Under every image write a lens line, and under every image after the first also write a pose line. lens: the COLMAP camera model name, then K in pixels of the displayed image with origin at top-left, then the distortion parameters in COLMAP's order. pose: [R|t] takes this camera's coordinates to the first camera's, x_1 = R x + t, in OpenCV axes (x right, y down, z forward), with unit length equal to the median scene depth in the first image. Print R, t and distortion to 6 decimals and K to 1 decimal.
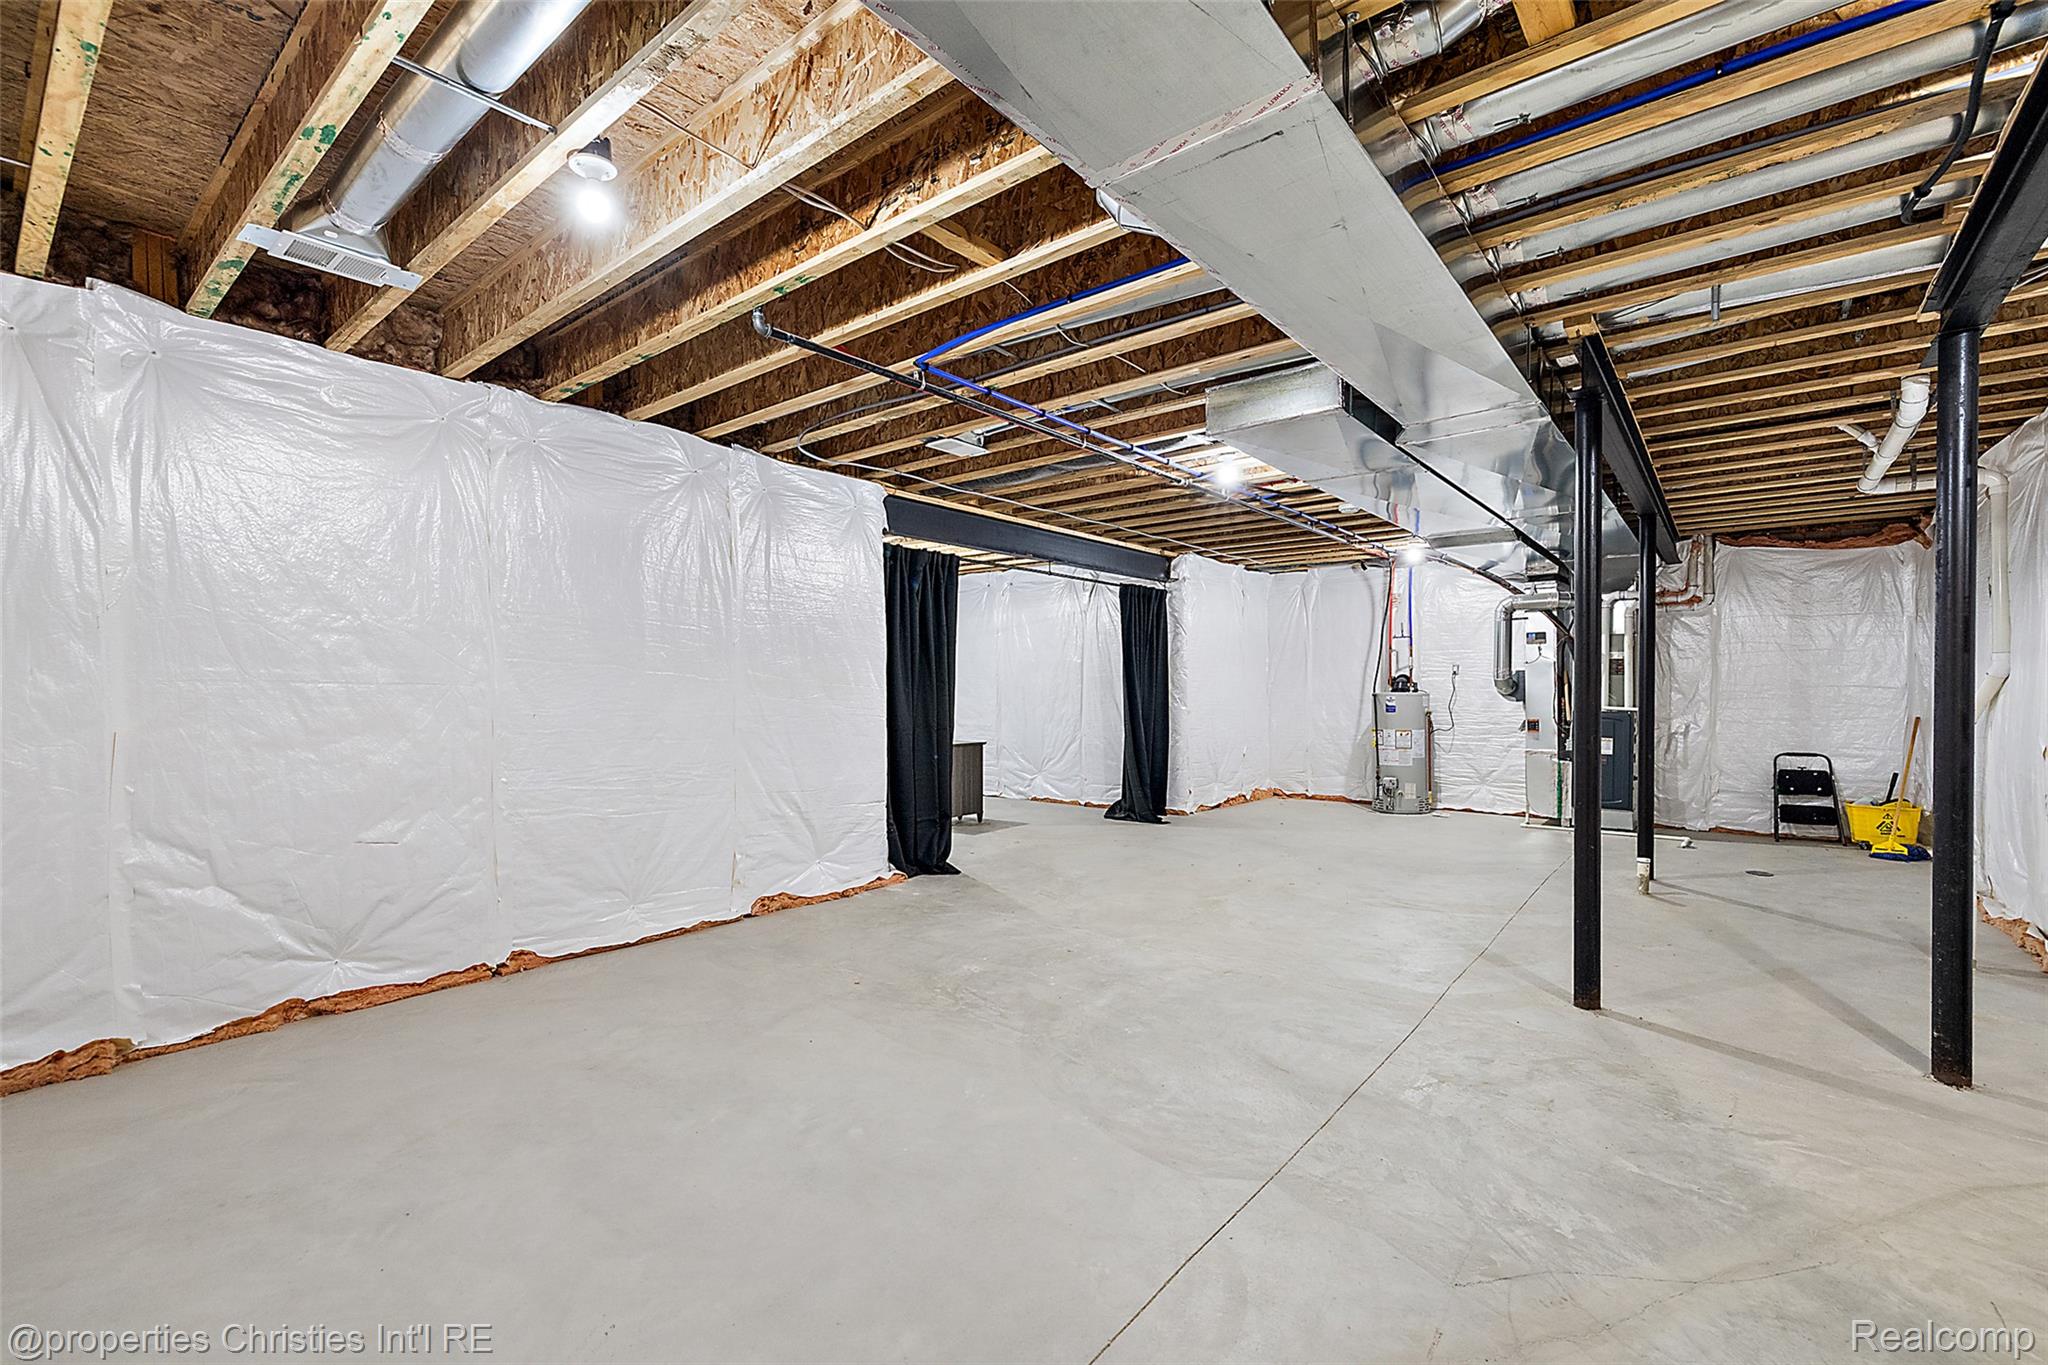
lens RADIAL K [[876.0, 0, 1025.3], [0, 876.0, 695.1], [0, 0, 1]] dist [-0.000170, 0.000234]
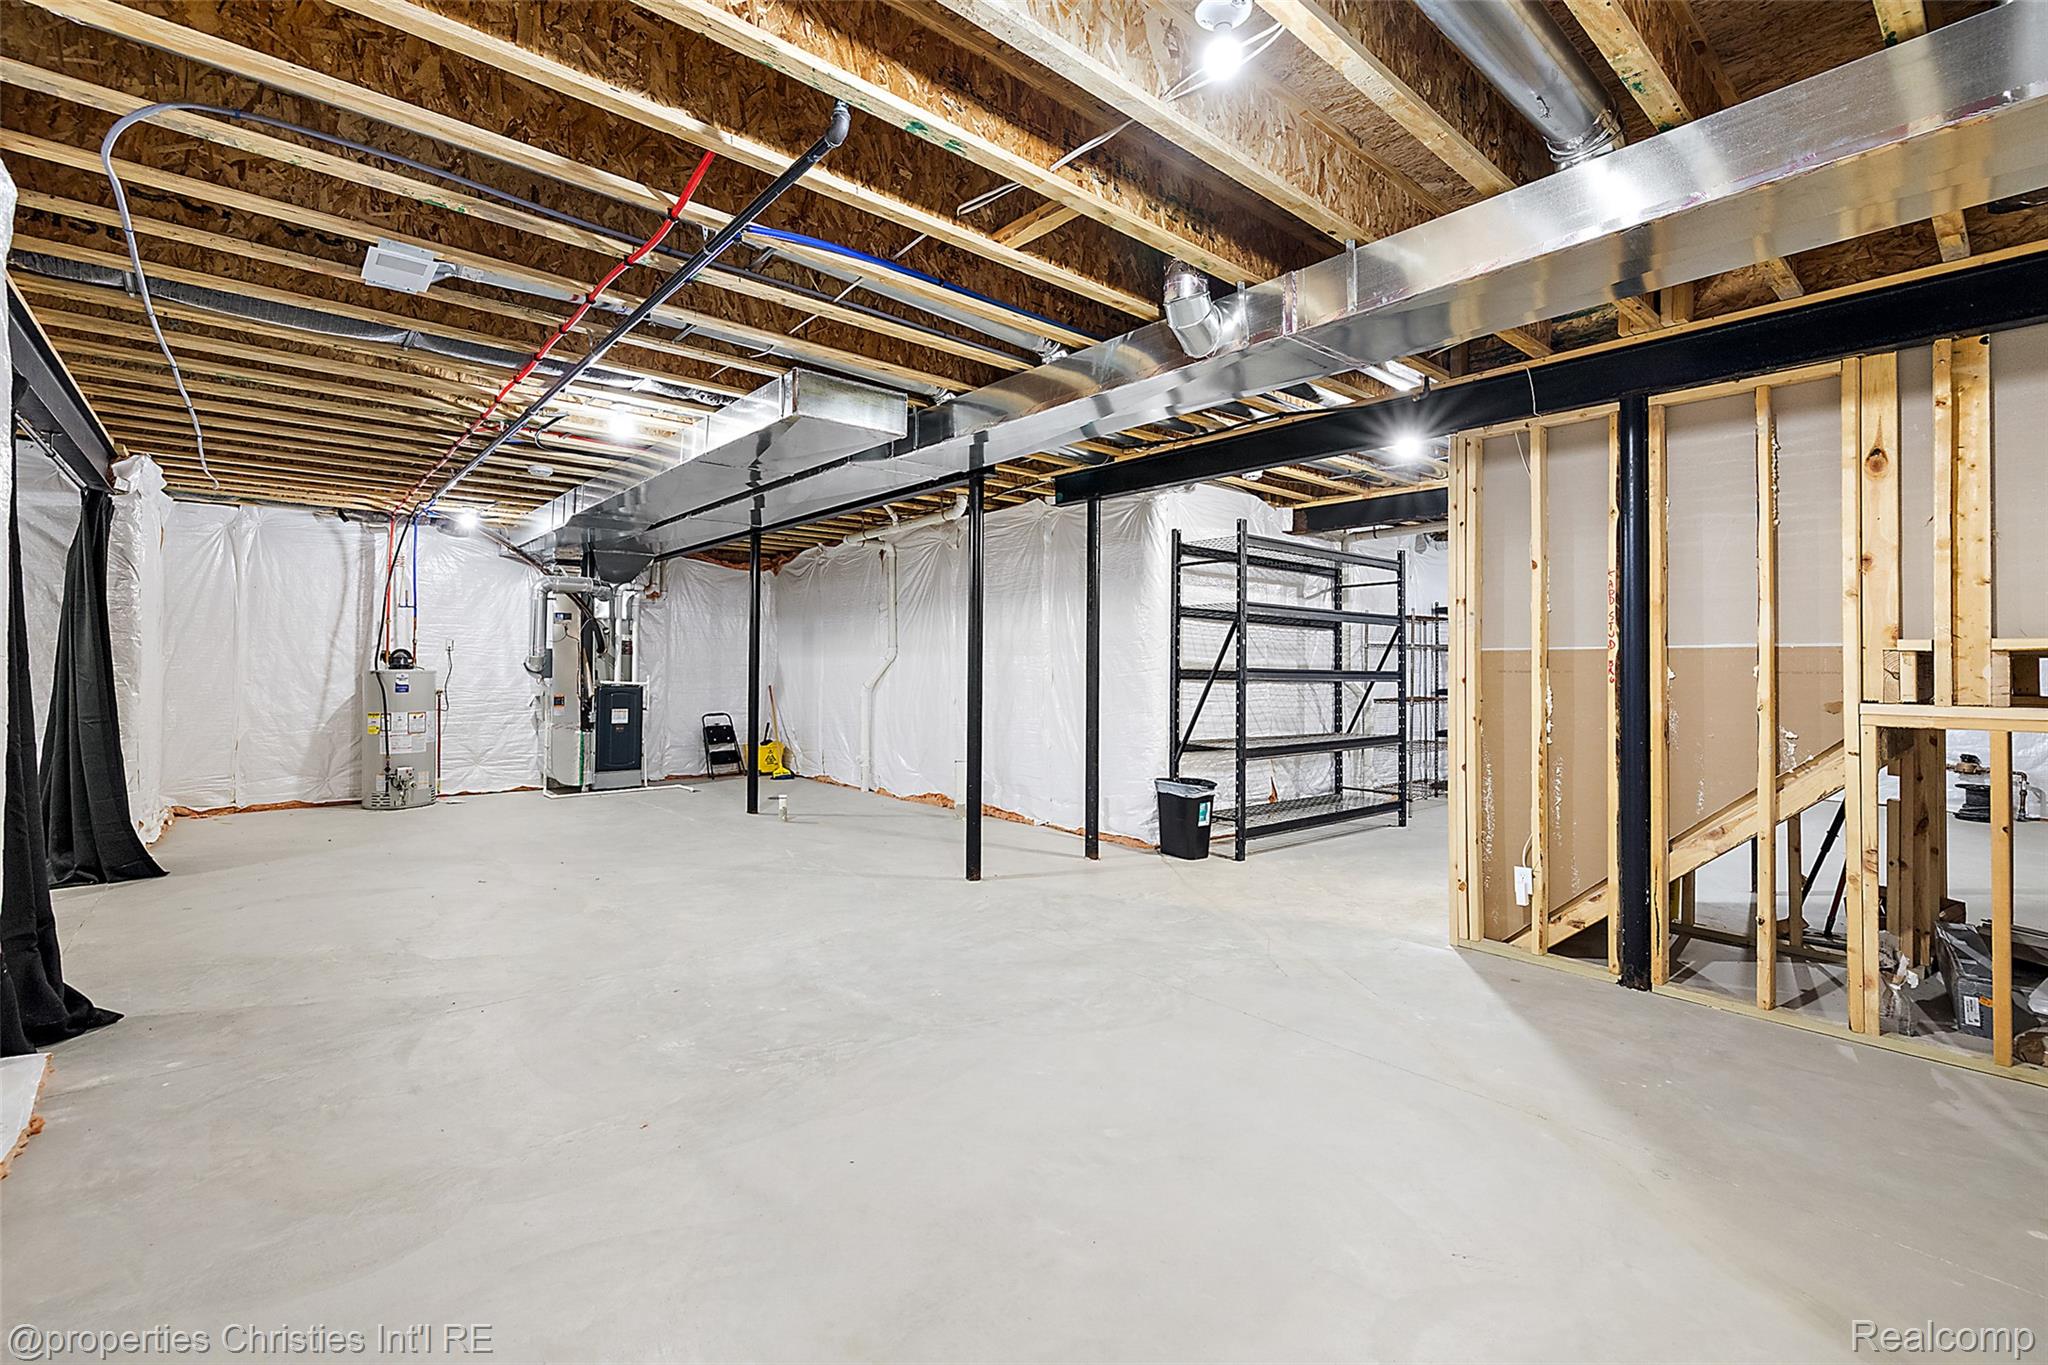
lens RADIAL K [[876.0, 0, 986.6], [0, 876.0, 660.6], [0, 0, 1]] dist [-0.000170, 0.000234]
pose [[0.202975, 0.009170, 0.979141, -0.535579], [0.002399, 0.999948, -0.009863, -0.003493], [-0.979181, 0.004351, 0.202942, 0.432052]]
